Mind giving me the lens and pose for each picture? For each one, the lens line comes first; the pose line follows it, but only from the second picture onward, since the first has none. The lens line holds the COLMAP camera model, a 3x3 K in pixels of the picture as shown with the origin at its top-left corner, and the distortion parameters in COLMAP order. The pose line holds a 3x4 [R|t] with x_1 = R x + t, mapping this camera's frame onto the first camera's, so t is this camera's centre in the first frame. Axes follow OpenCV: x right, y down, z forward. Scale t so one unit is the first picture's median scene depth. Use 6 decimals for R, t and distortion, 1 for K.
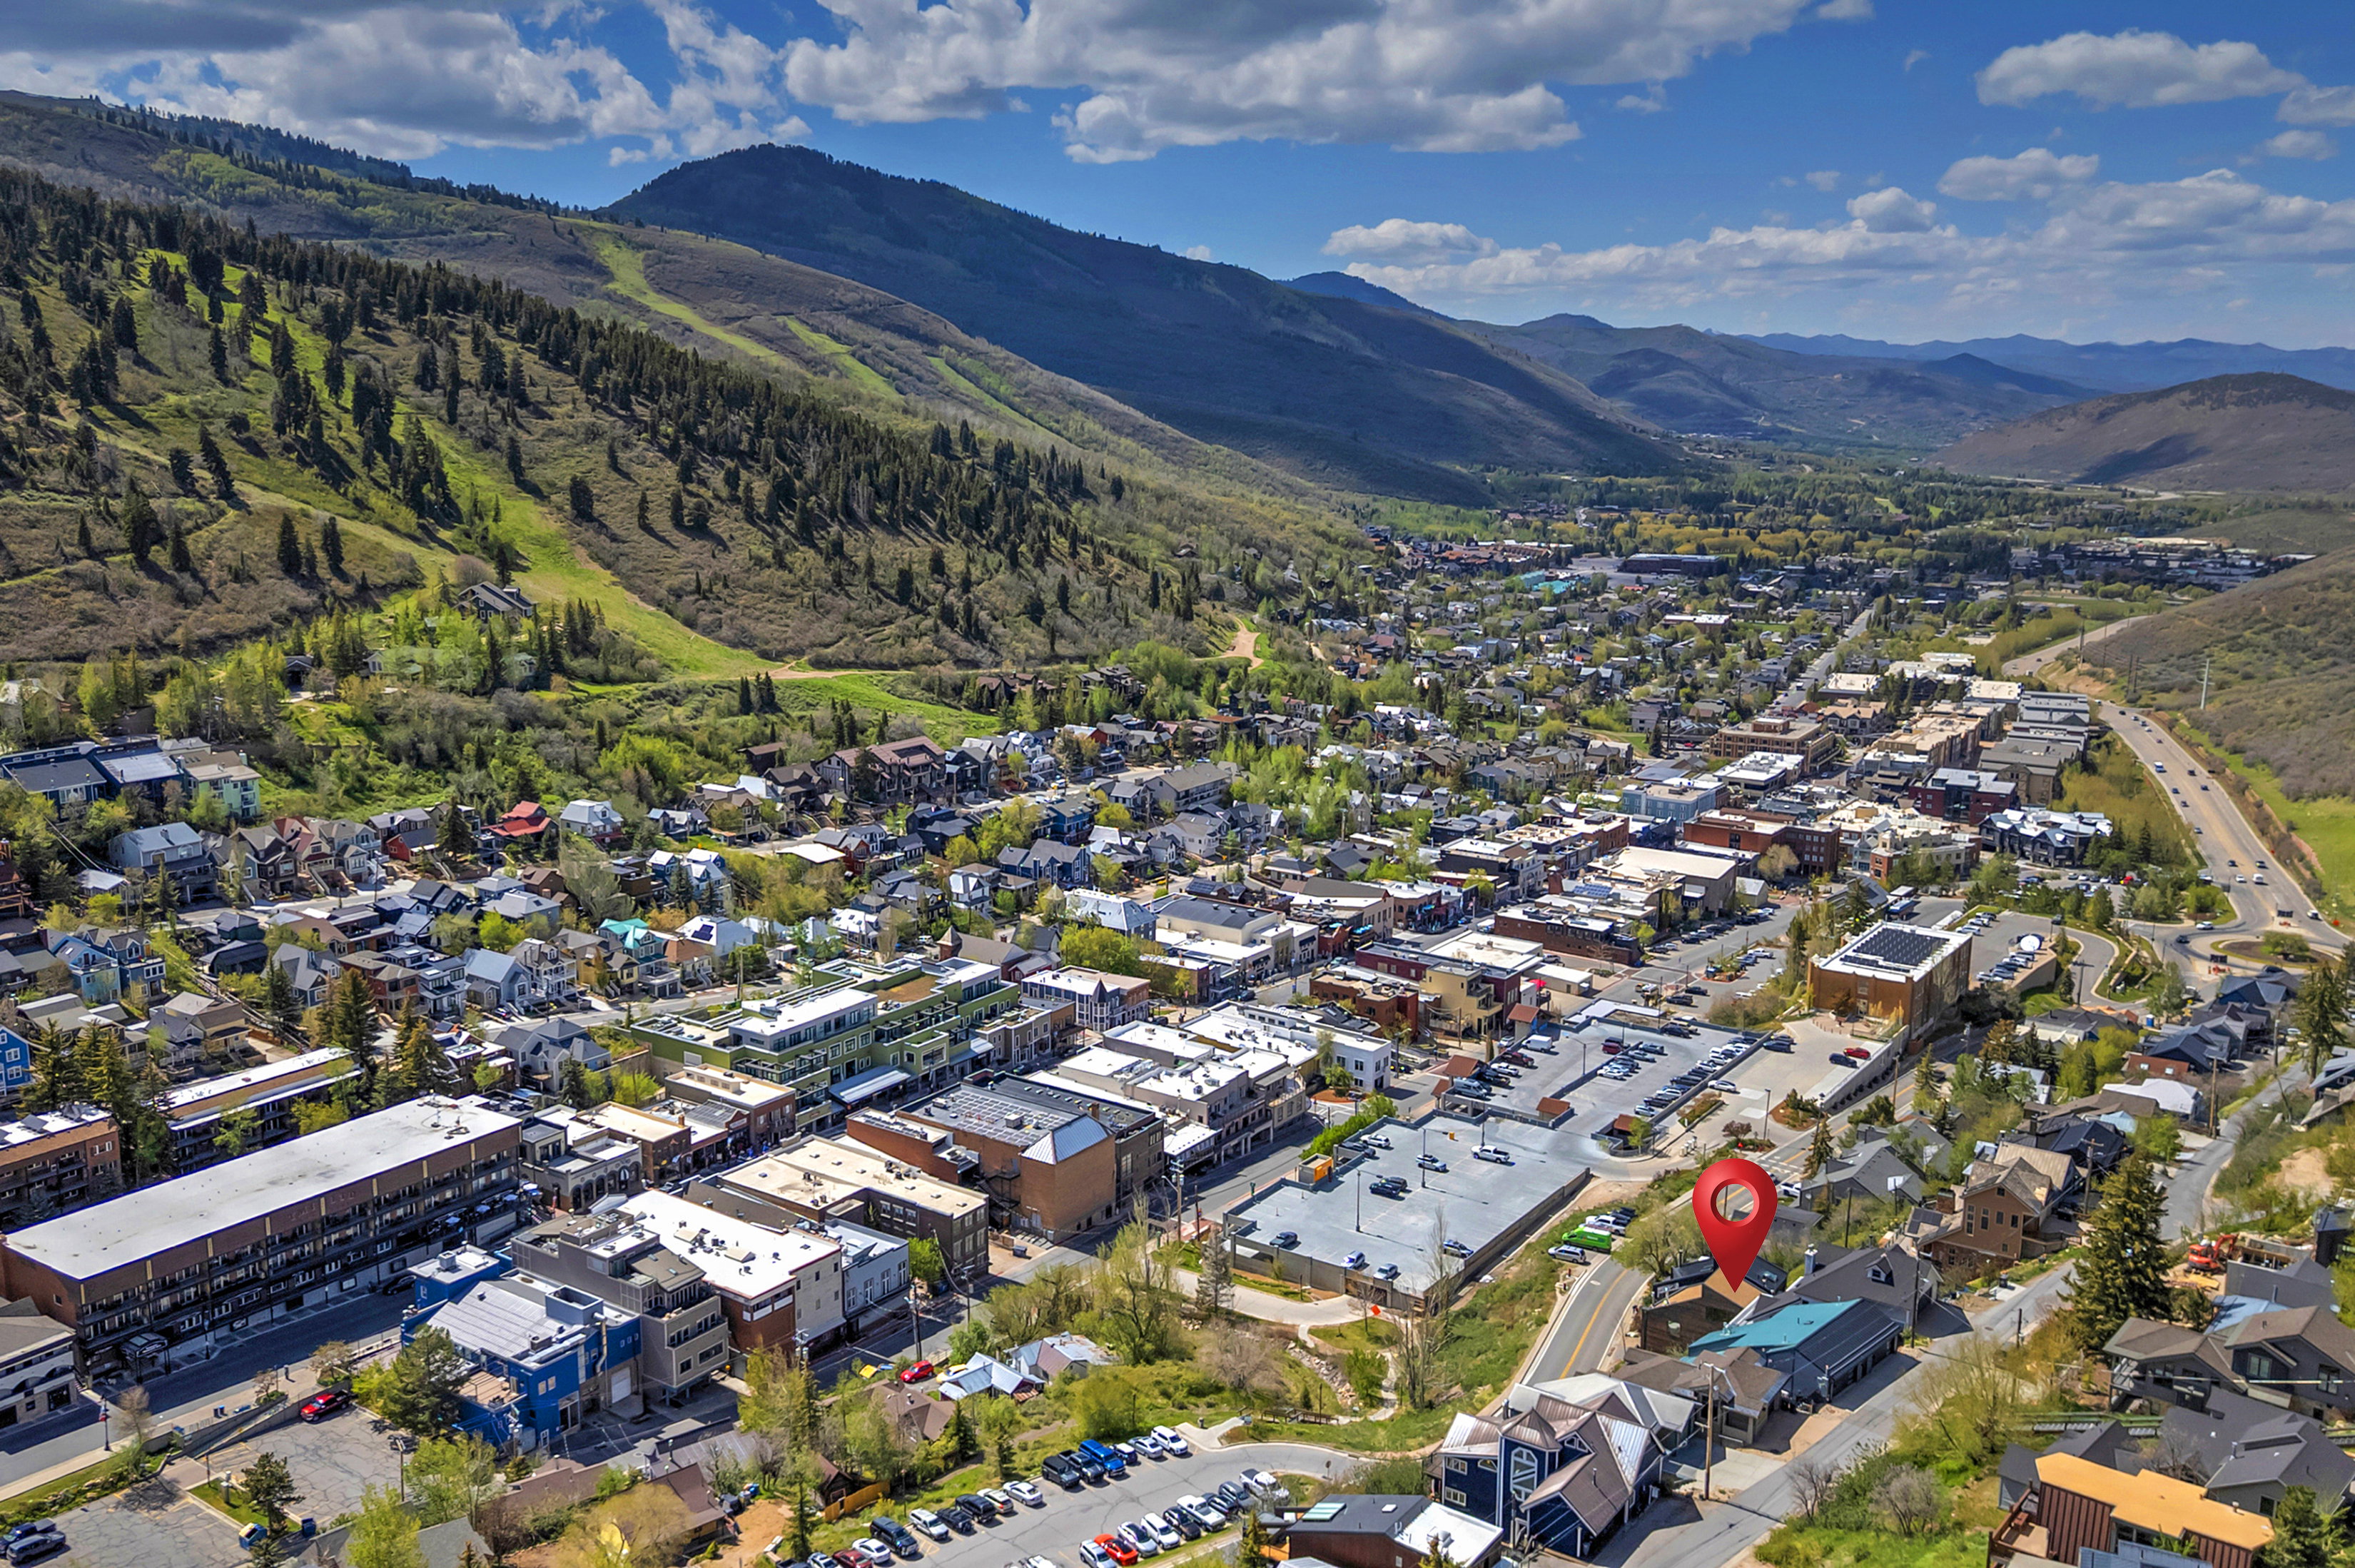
lens RADIAL K [[1993.8, 0, 1114.1], [0, 1993.8, 778.6], [0, 0, 1]] dist [0.172089, -0.416821]
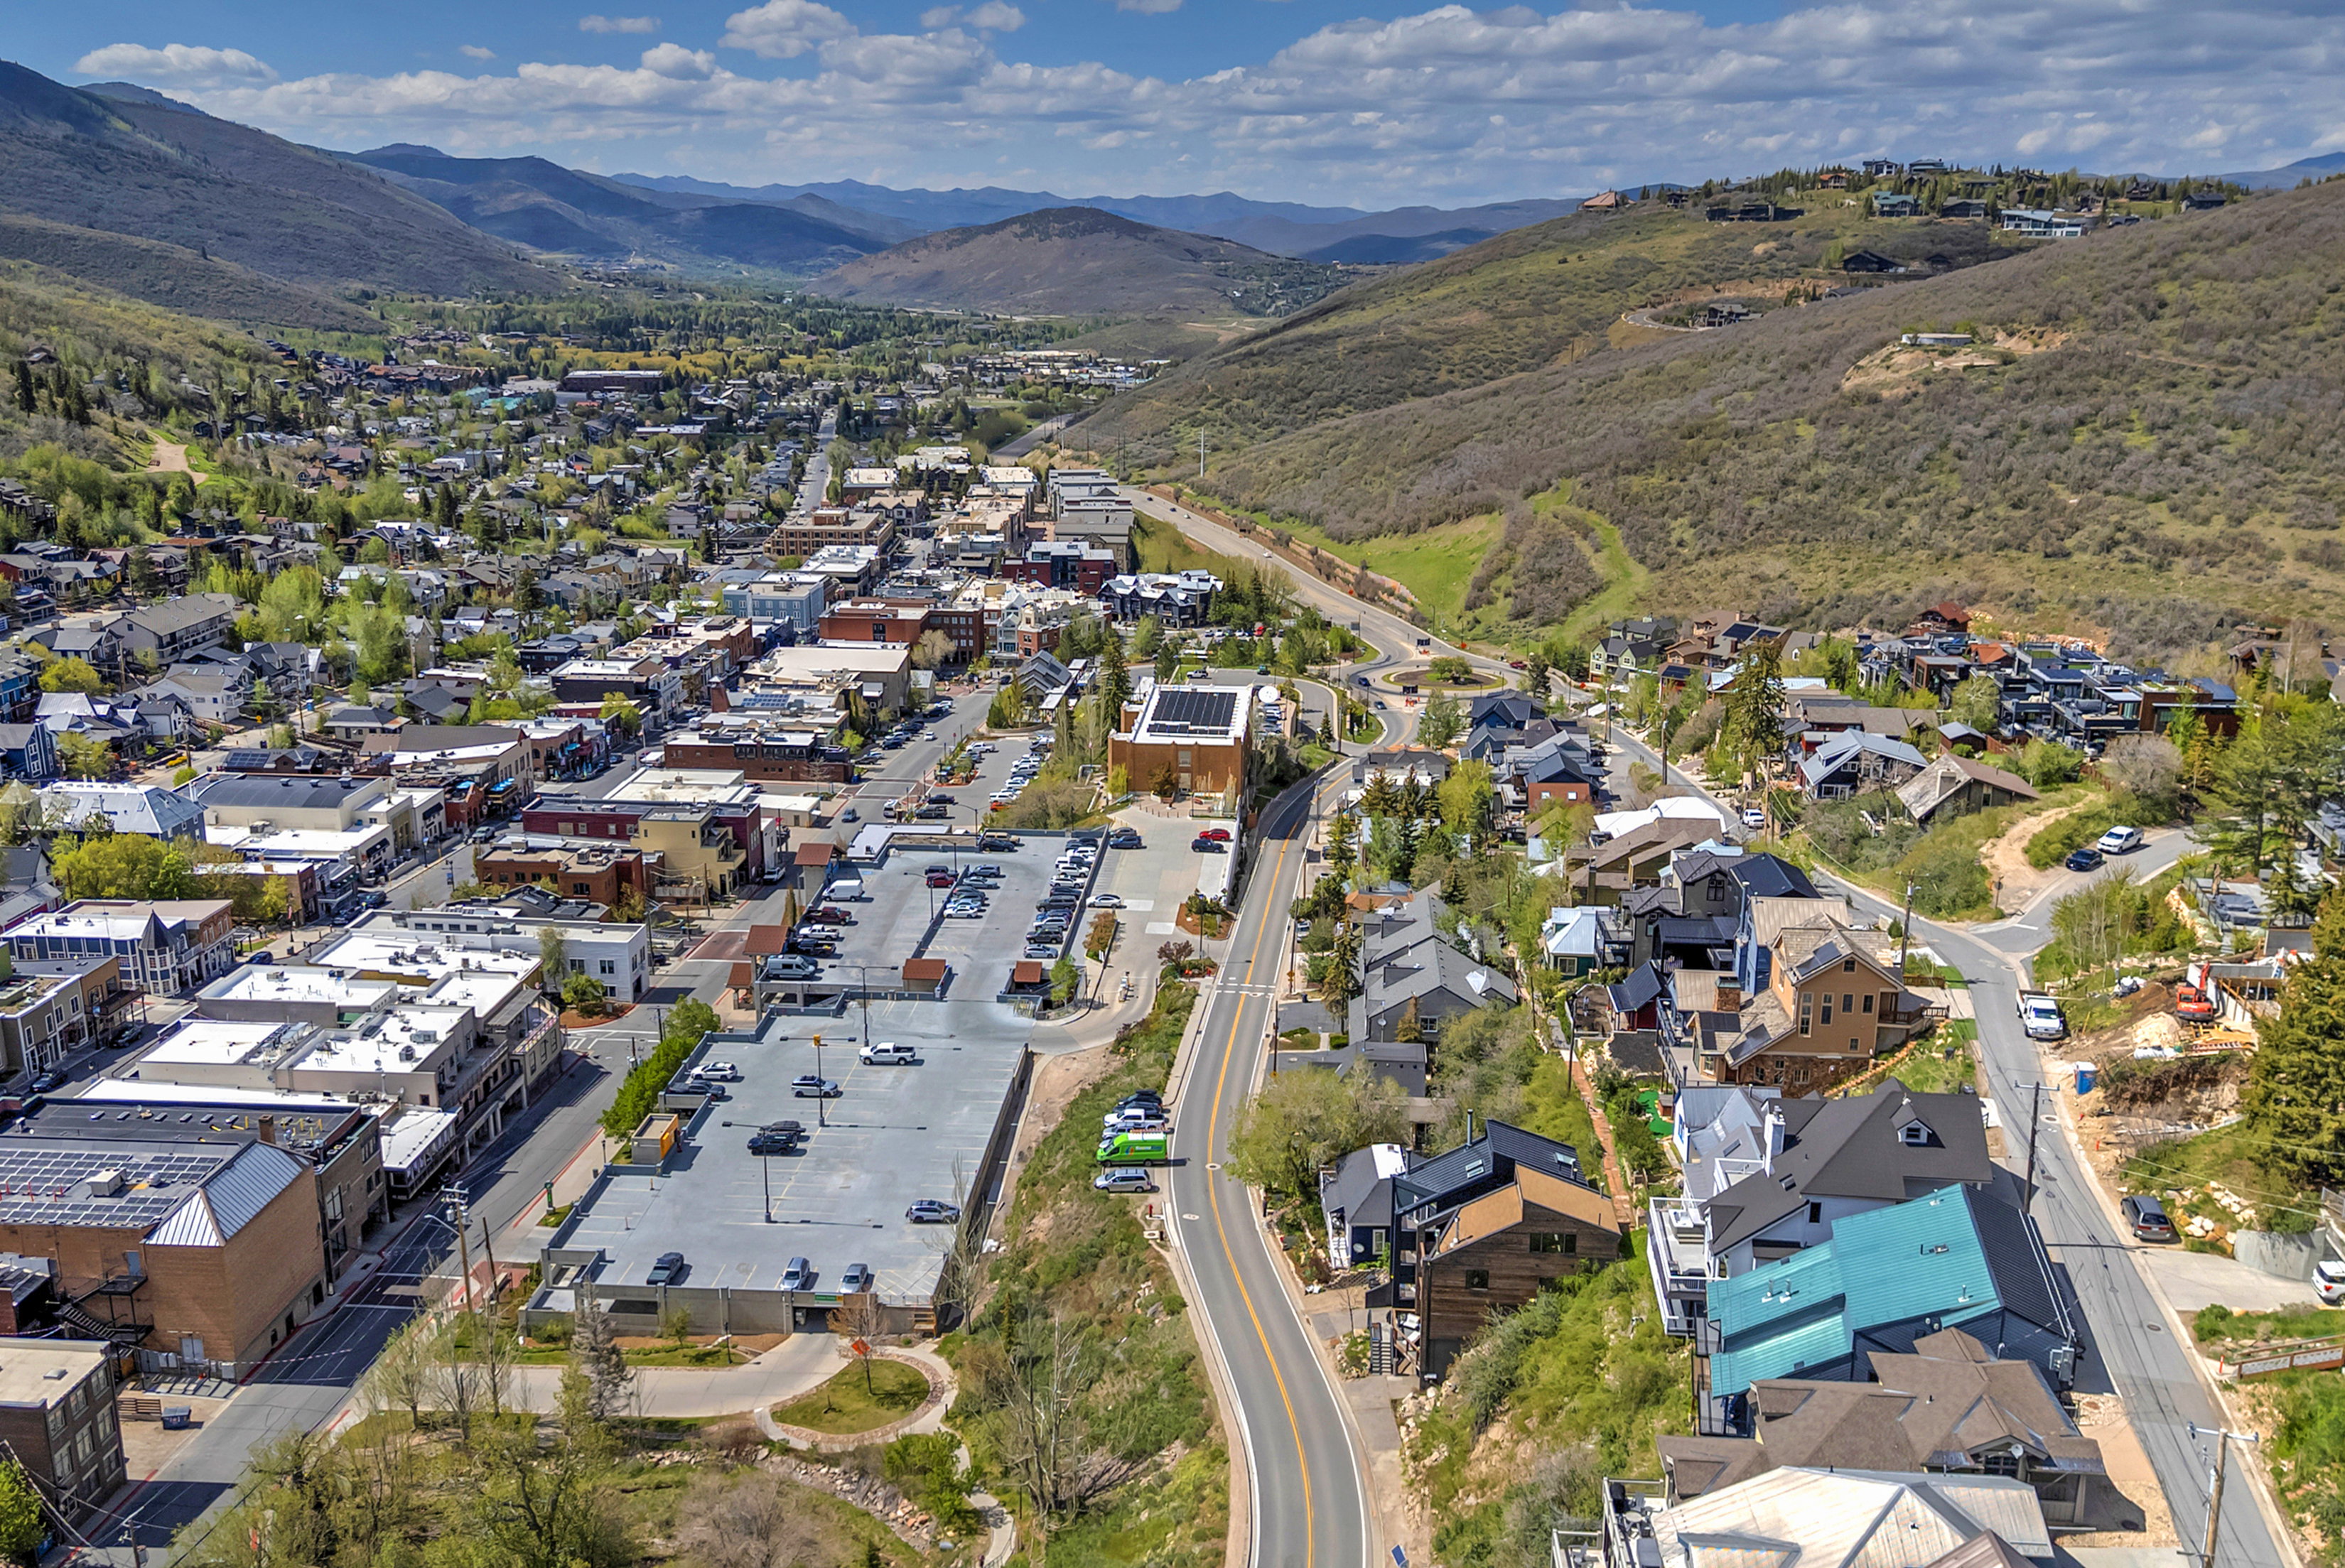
lens RADIAL K [[2017.3, 0, 1139.2], [0, 2017.3, 779.8], [0, 0, 1]] dist [0.097506, -0.133148]
pose [[0.854341, -0.137153, 0.501290, -0.044932], [0.100140, 0.989918, 0.100173, 0.020660], [-0.509975, -0.035383, 0.859461, 0.227968]]
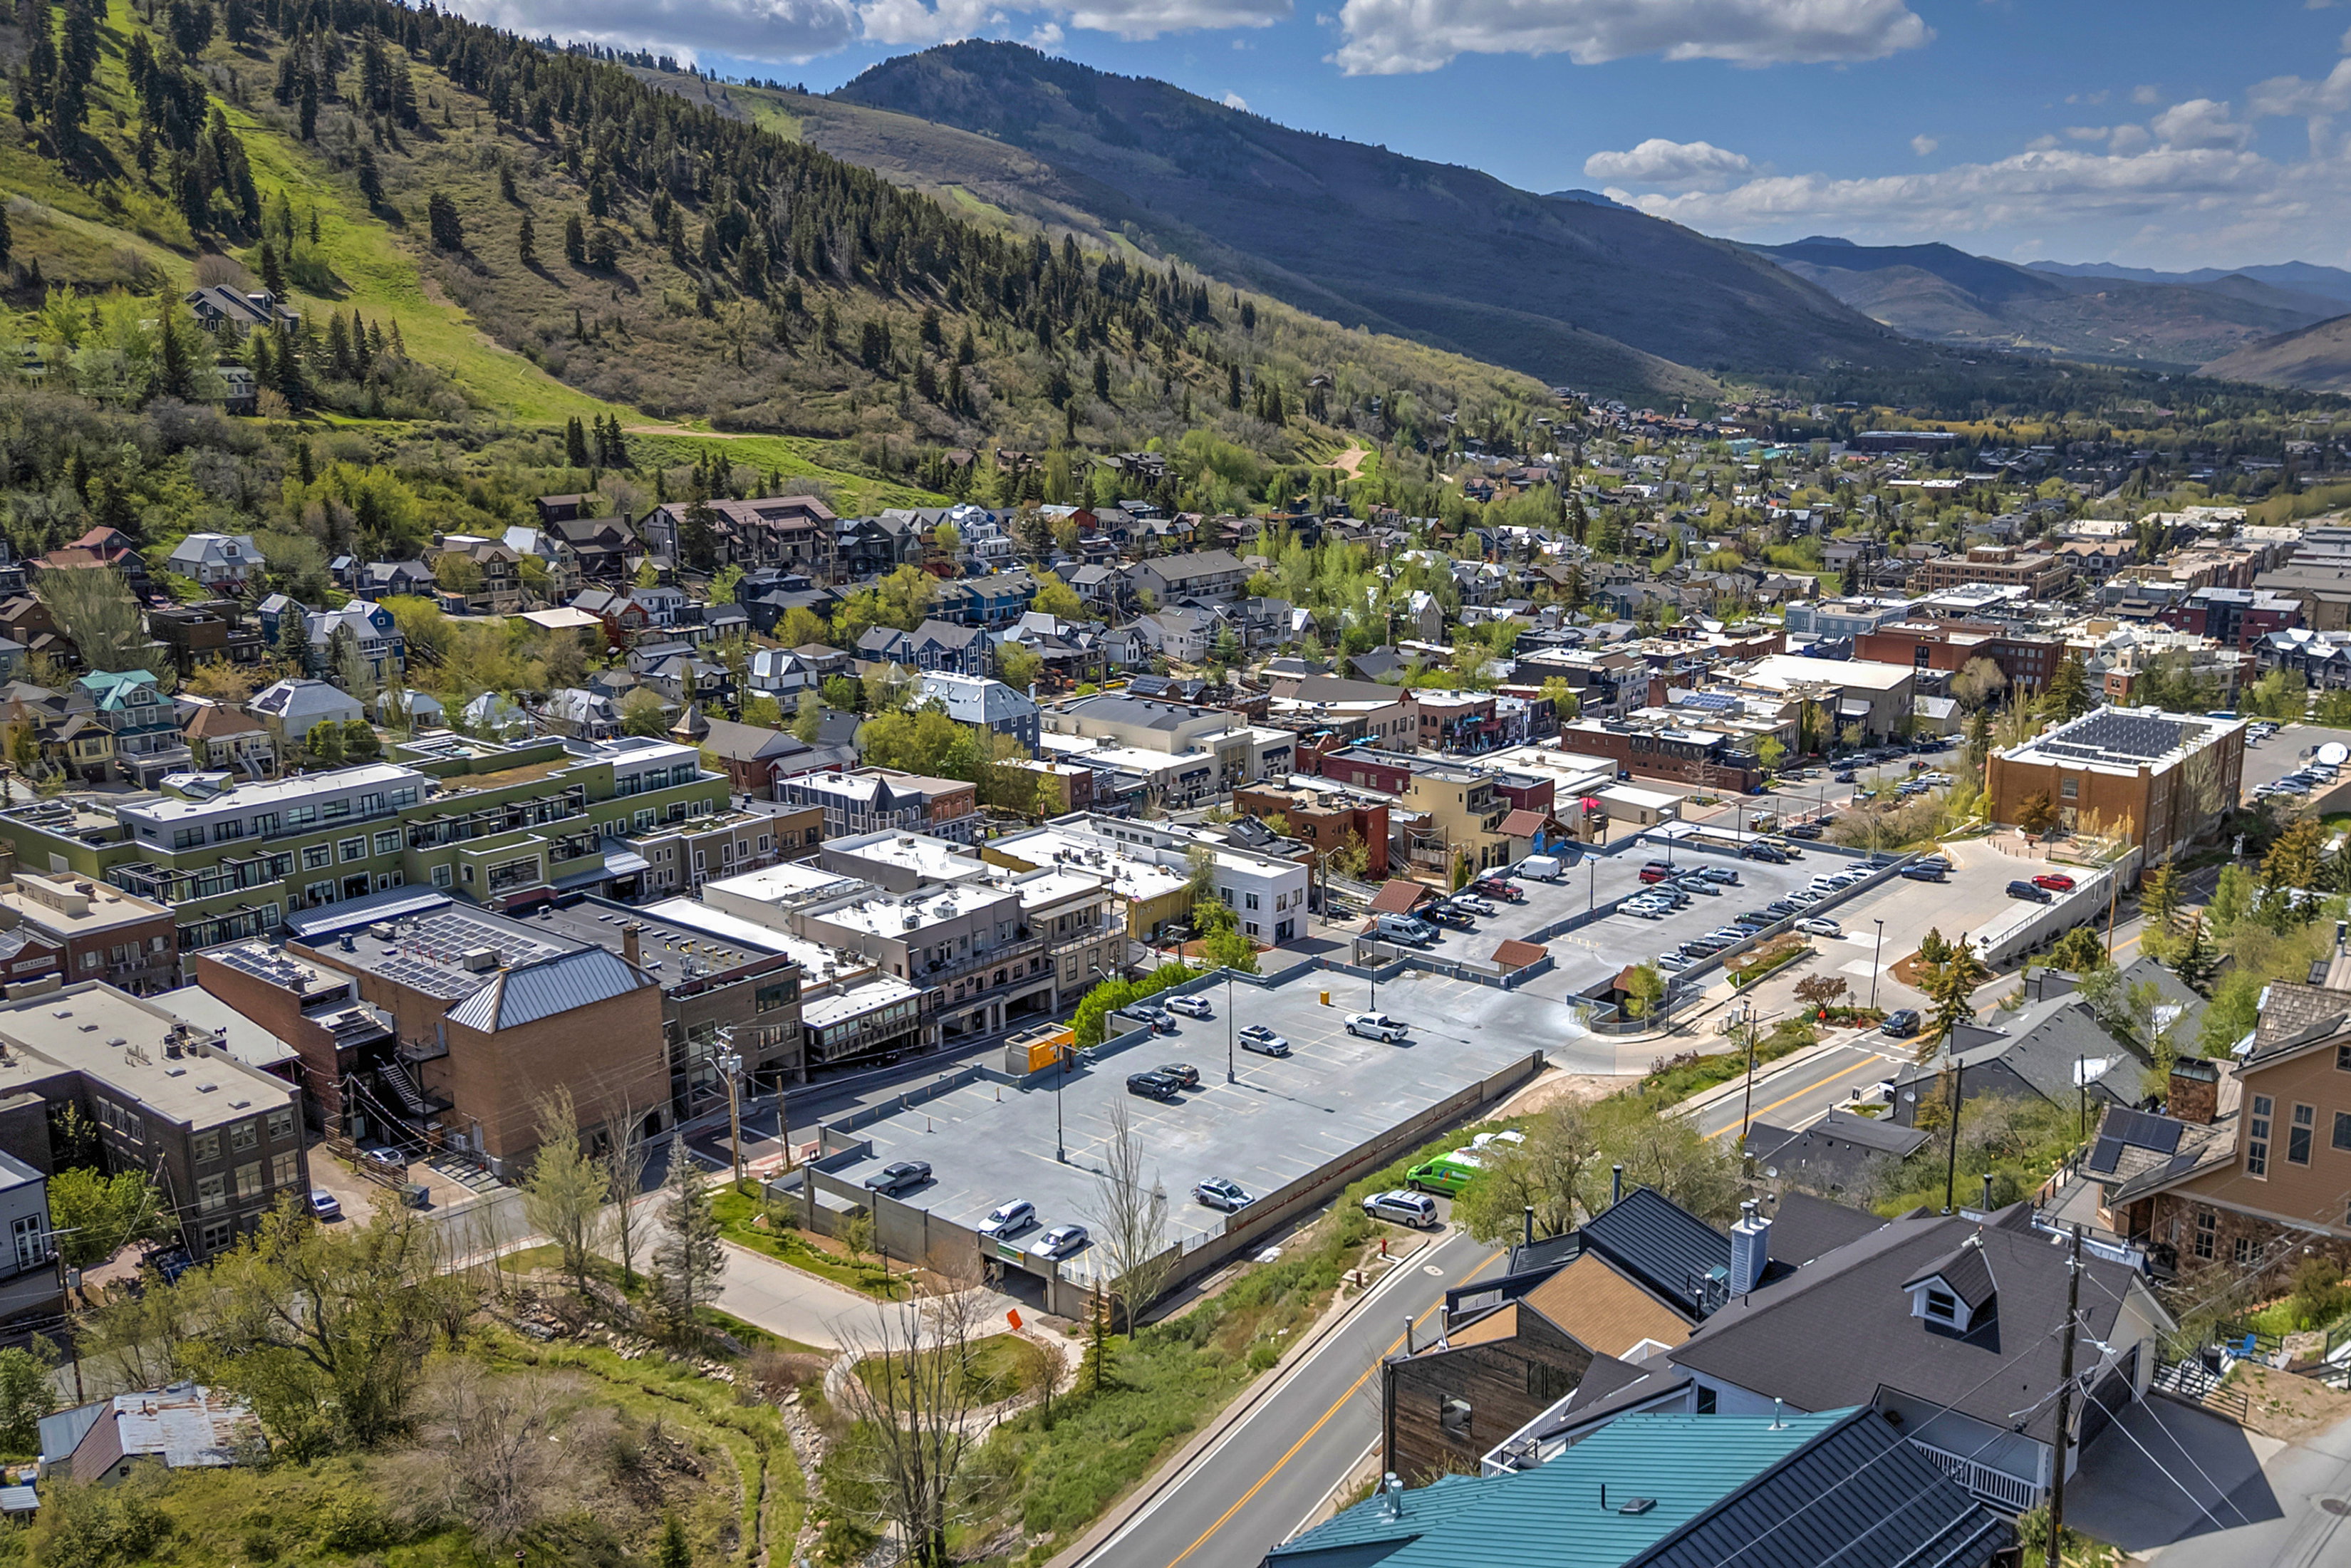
lens RADIAL K [[2012.2, 0, 1288.6], [0, 2012.2, 775.6], [0, 0, 1]] dist [0.130358, -0.239864]
pose [[0.999443, 0.006610, -0.032717, 0.112011], [-0.005628, 0.999533, 0.030036, 0.061615], [0.032900, -0.029835, 0.999013, 0.271880]]
